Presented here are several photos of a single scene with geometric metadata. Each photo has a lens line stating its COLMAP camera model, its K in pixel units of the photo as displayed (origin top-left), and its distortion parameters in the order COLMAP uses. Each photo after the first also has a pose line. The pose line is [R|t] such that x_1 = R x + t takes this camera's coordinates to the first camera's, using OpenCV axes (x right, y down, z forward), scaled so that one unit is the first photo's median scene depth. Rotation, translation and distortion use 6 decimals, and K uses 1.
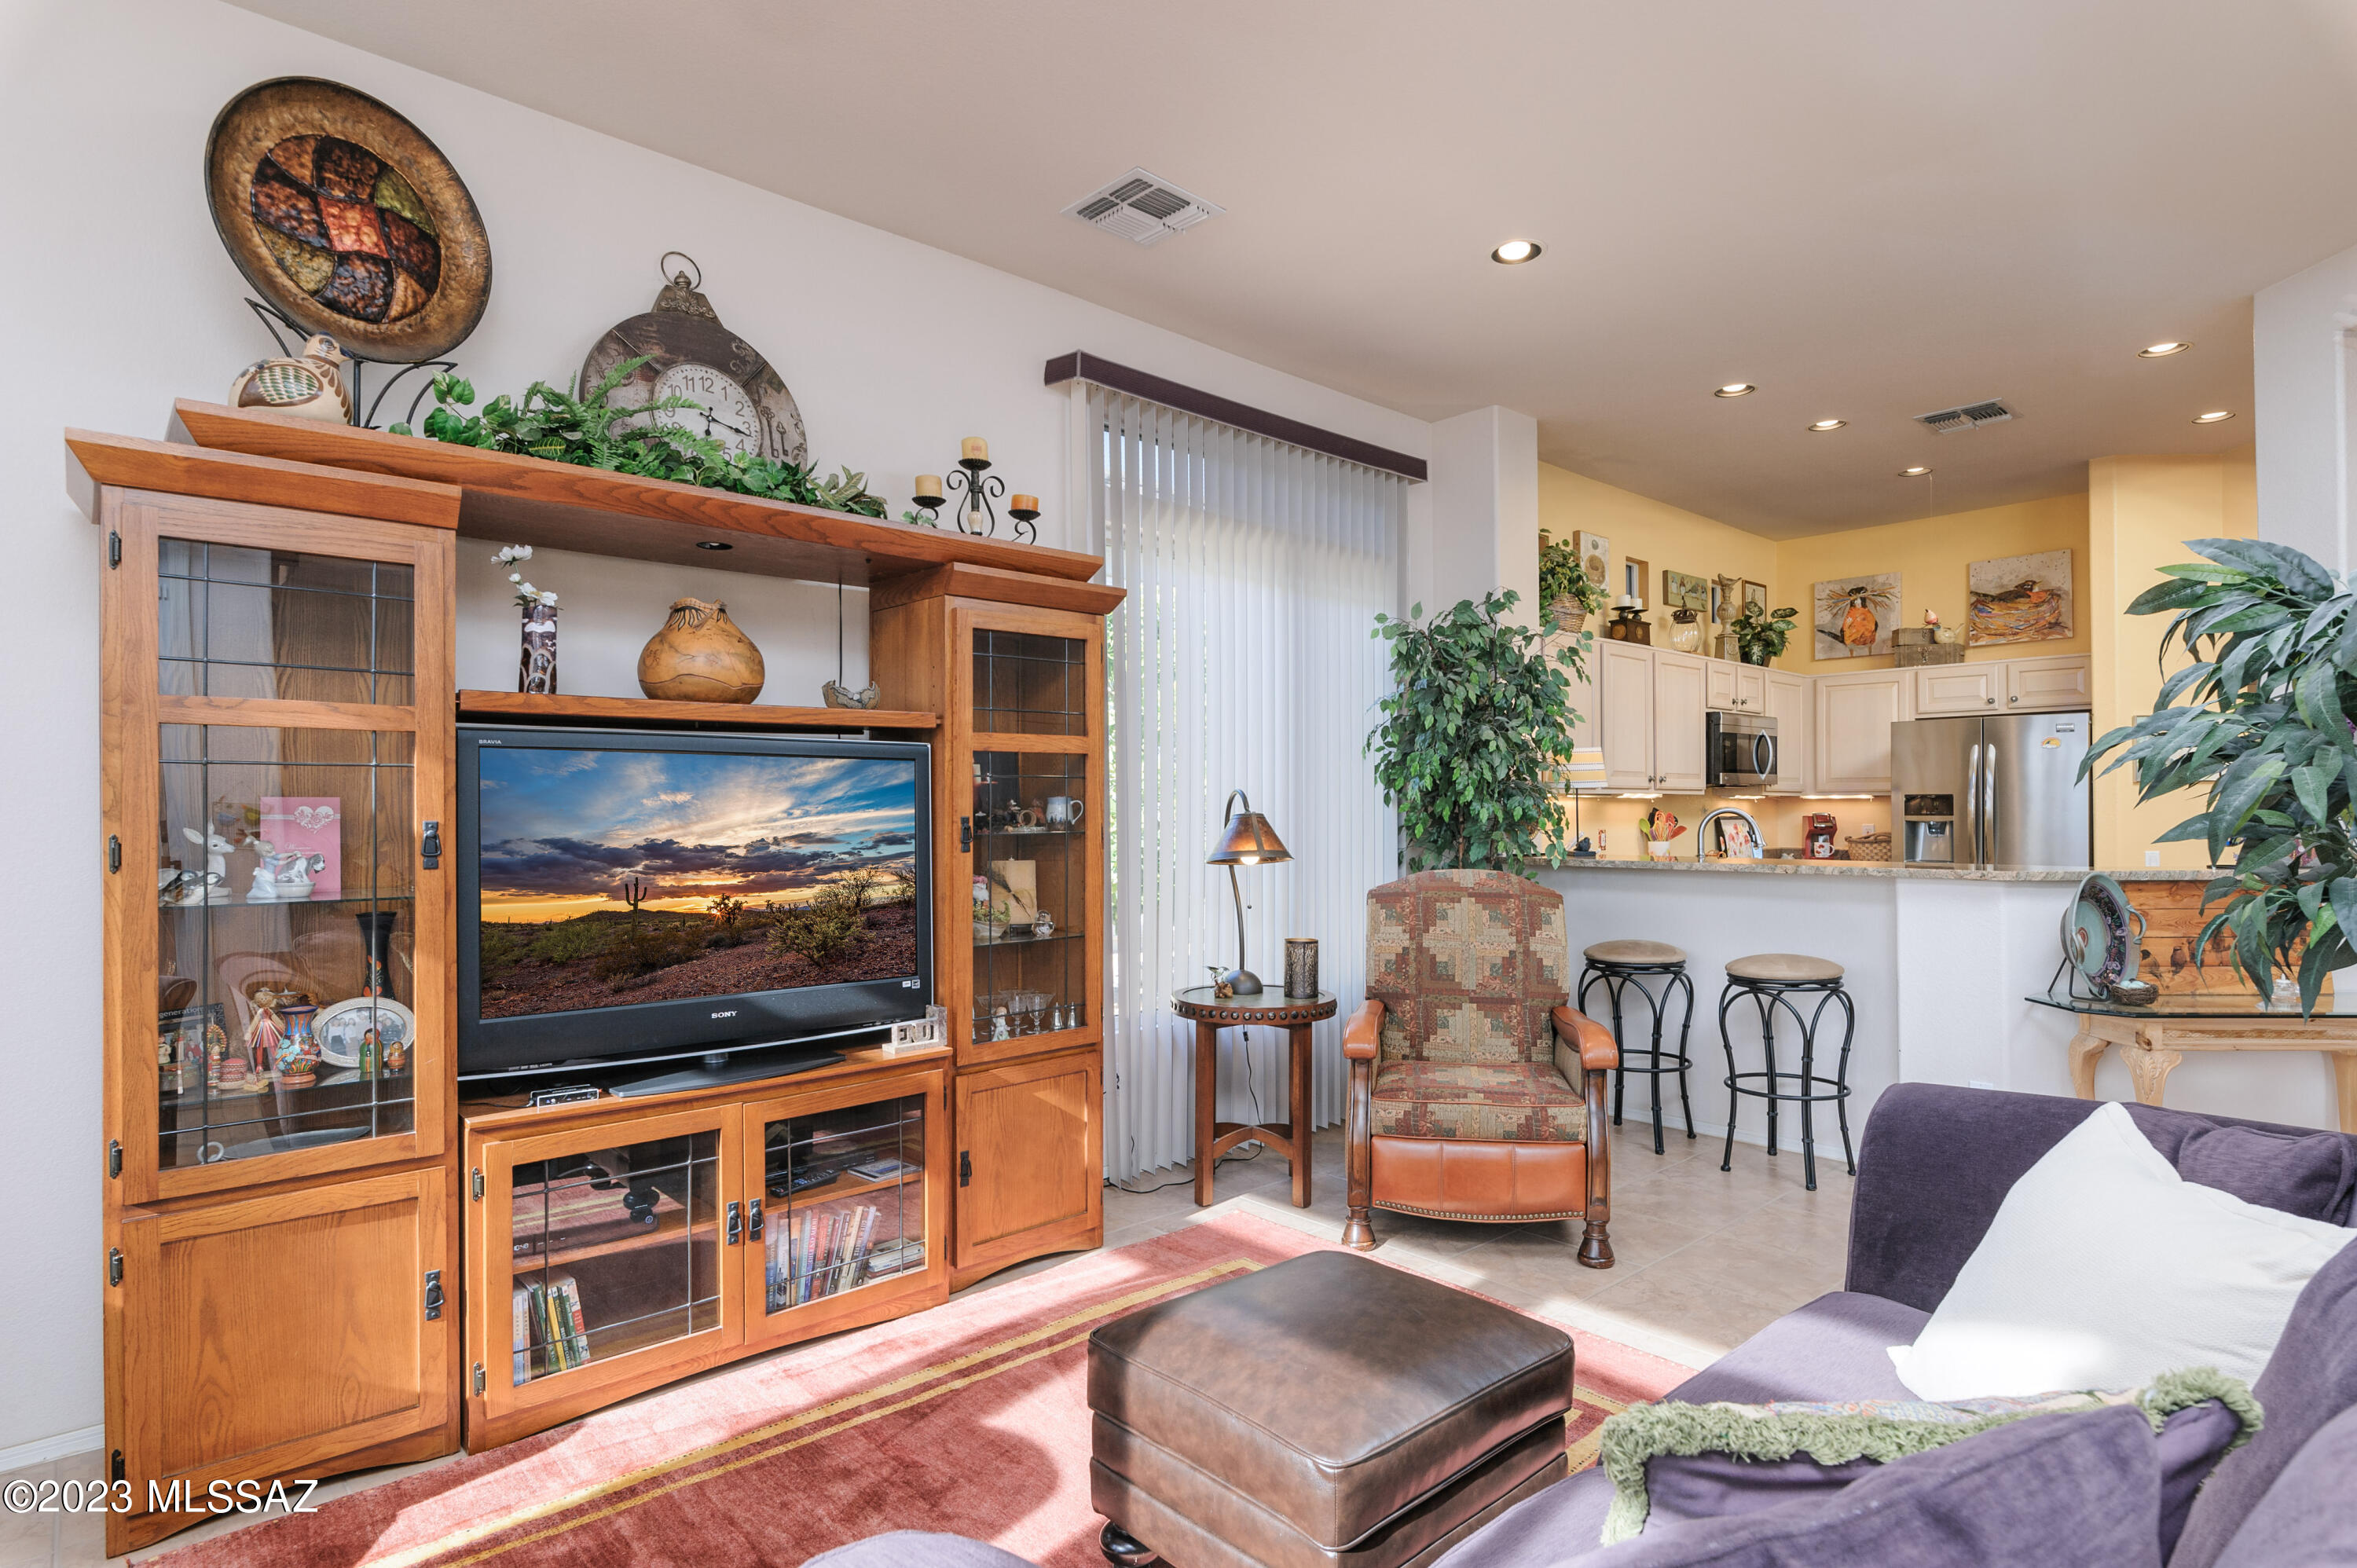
lens RADIAL K [[1228.1, 0, 1185.1], [0, 1228.1, 797.0], [0, 0, 1]] dist [-0.001595, -0.000387]
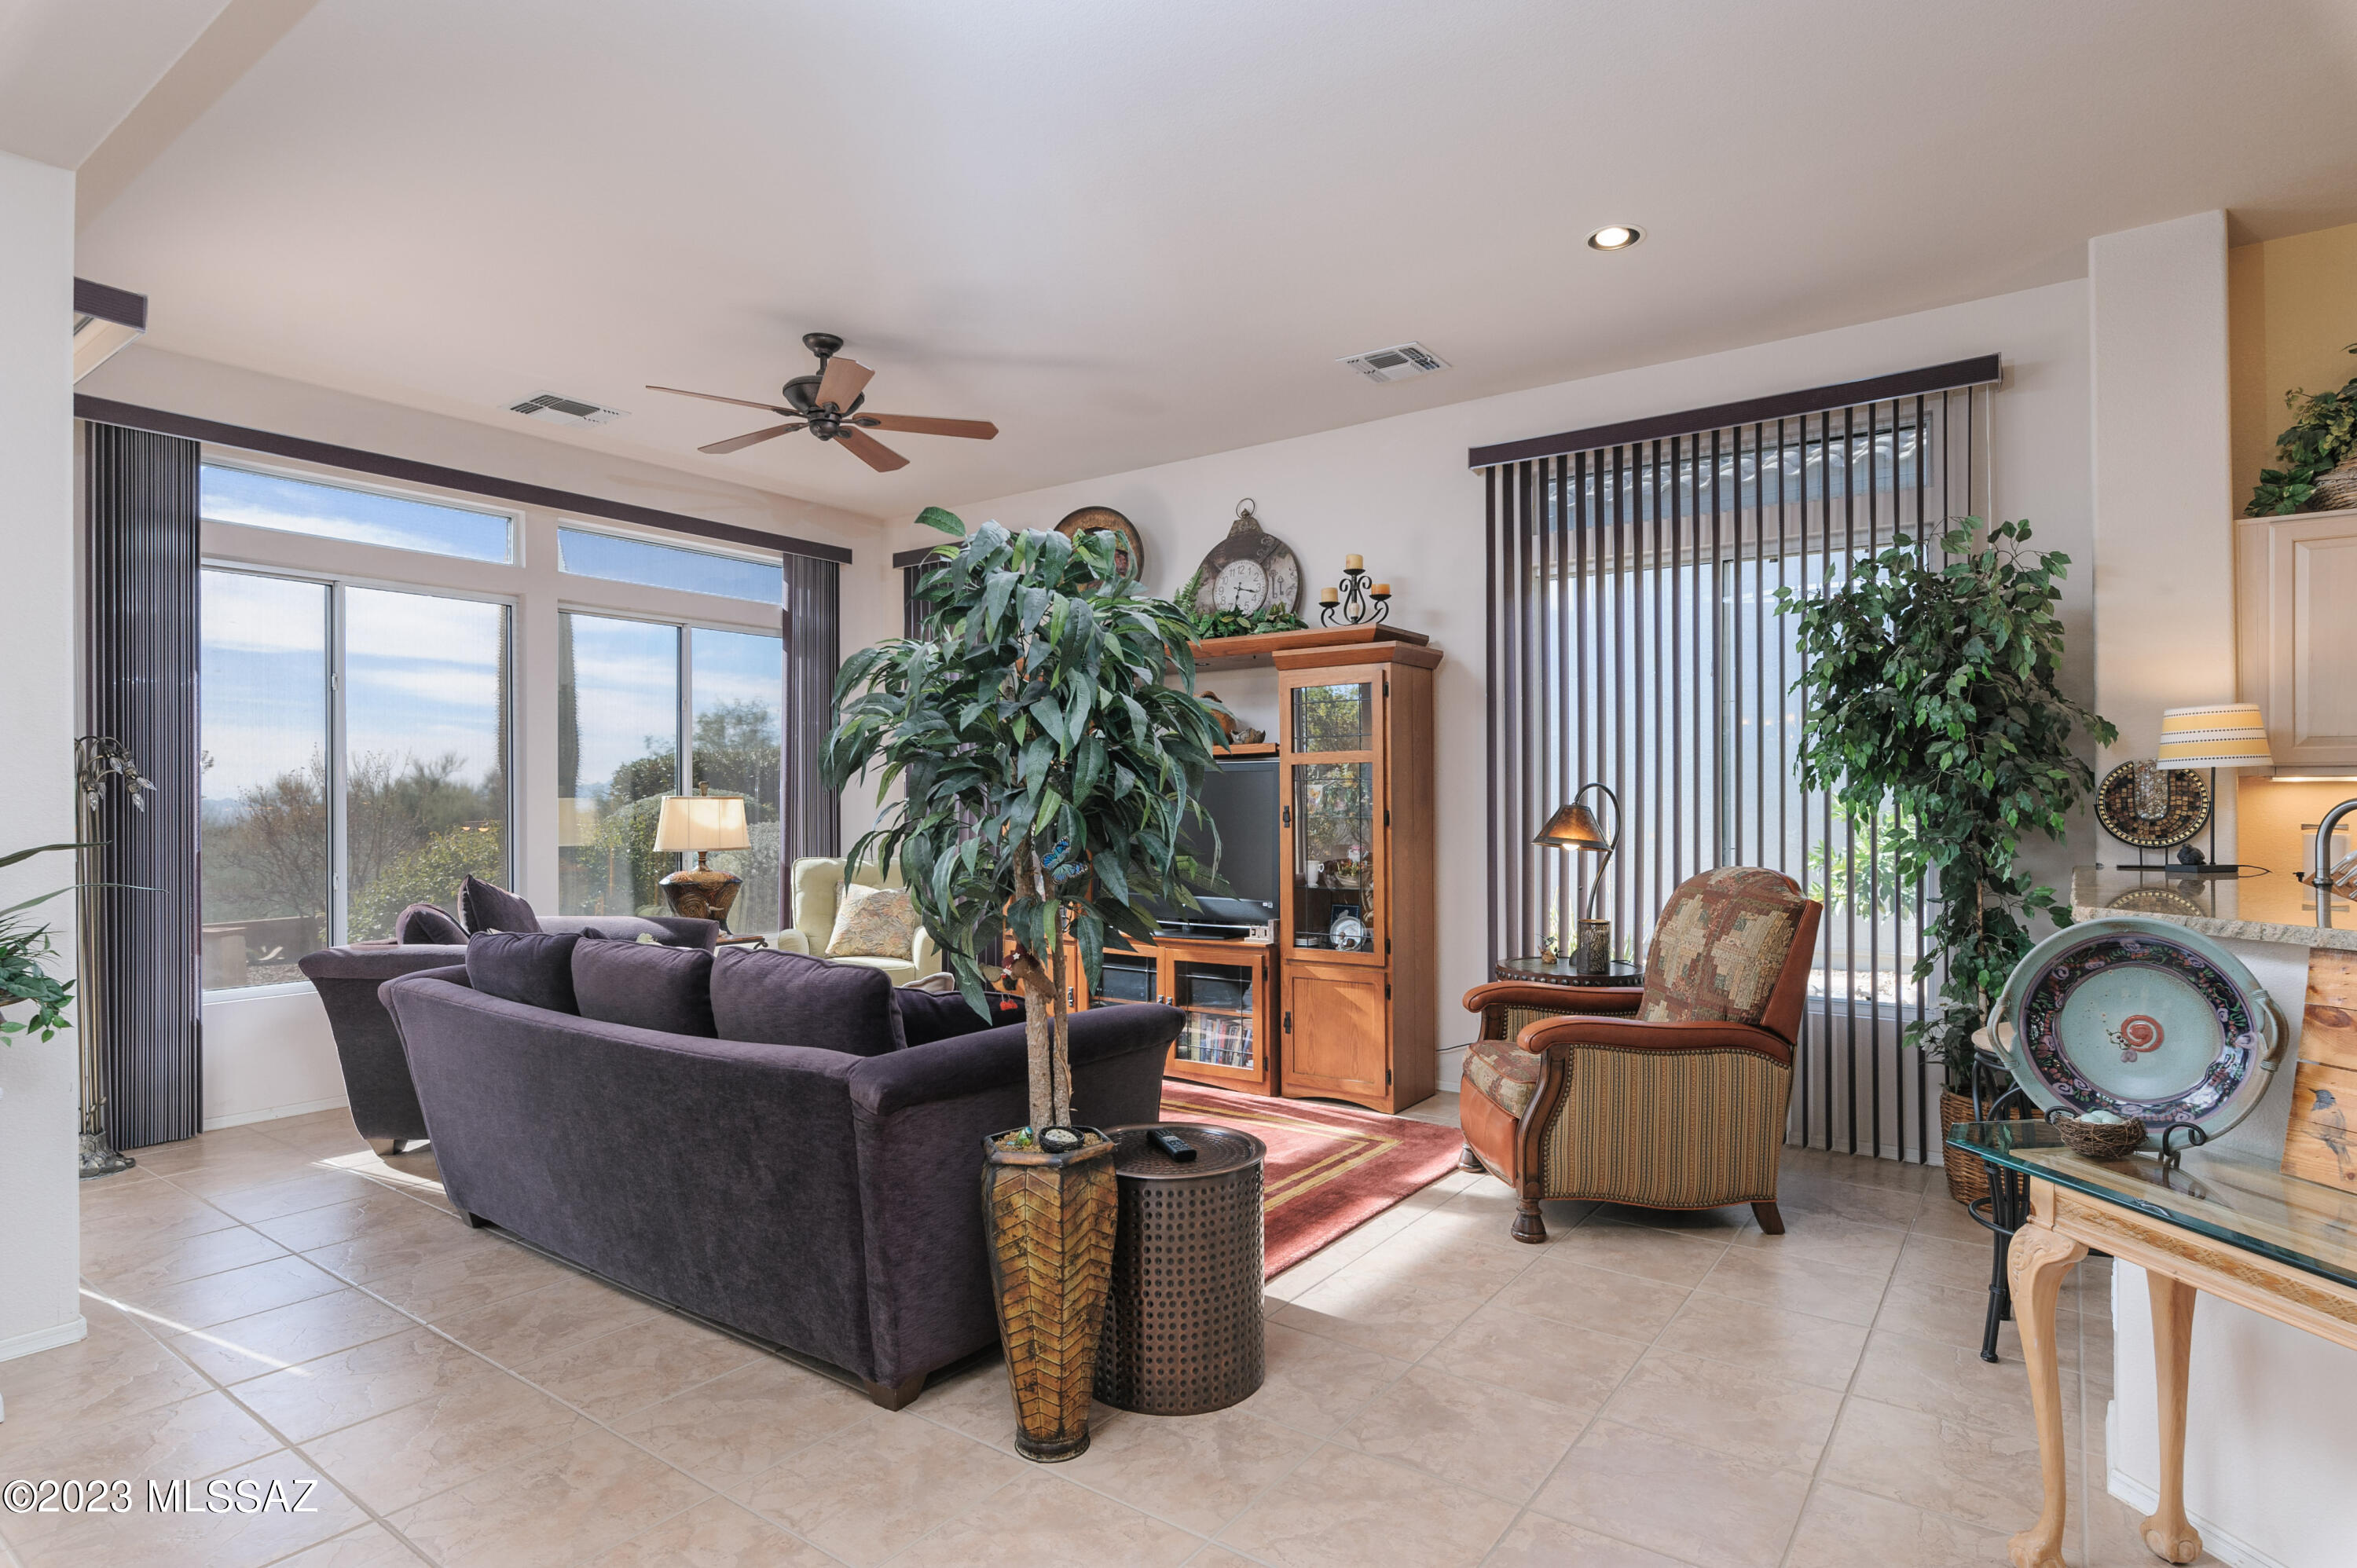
lens RADIAL K [[1228.1, 0, 1185.1], [0, 1228.1, 797.0], [0, 0, 1]] dist [-0.001595, -0.000387]
pose [[0.199866, -0.002537, -0.979820, 0.665732], [0.009626, 0.999953, -0.000625, 0.002120], [0.979776, -0.009307, 0.199882, 0.261654]]
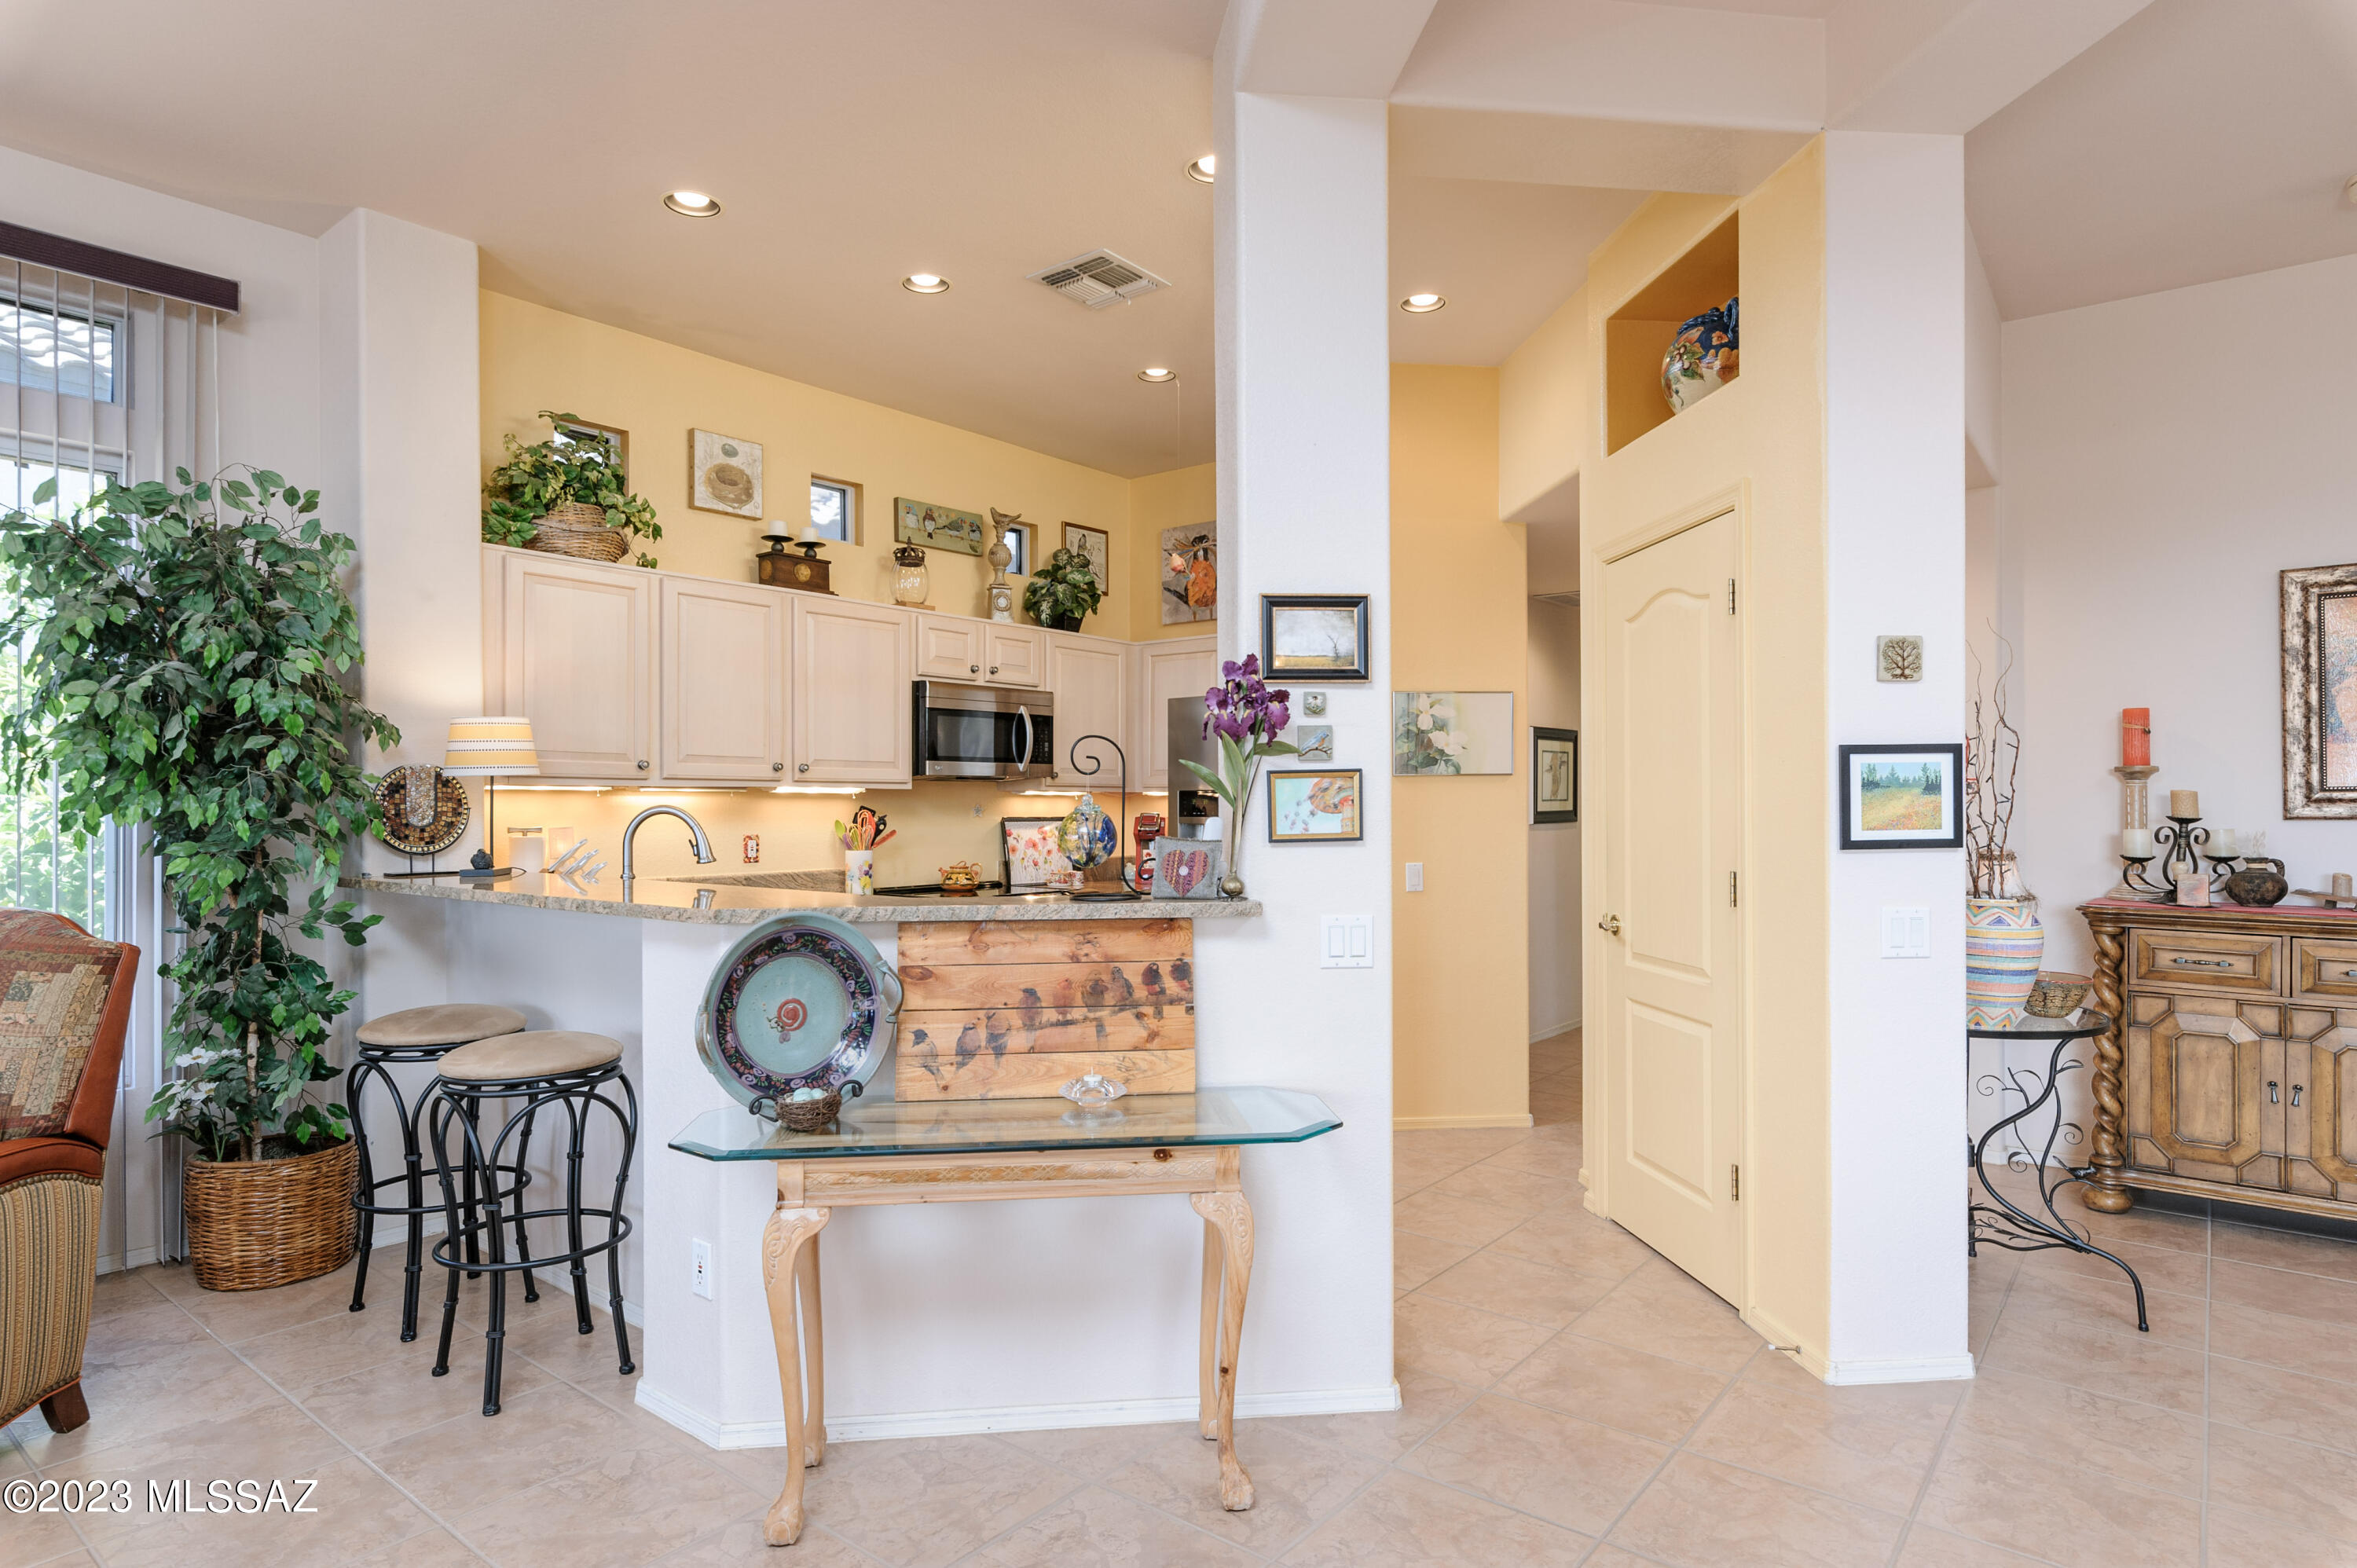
lens RADIAL K [[1295.6, 0, 1191.3], [0, 1295.6, 803.7], [0, 0, 1]] dist [0.001135, -0.000221]
pose [[0.987481, 0.003619, 0.157696, 0.465698], [-0.004865, 0.999960, 0.007518, 0.000179], [-0.157663, -0.008191, 0.987459, 0.175650]]
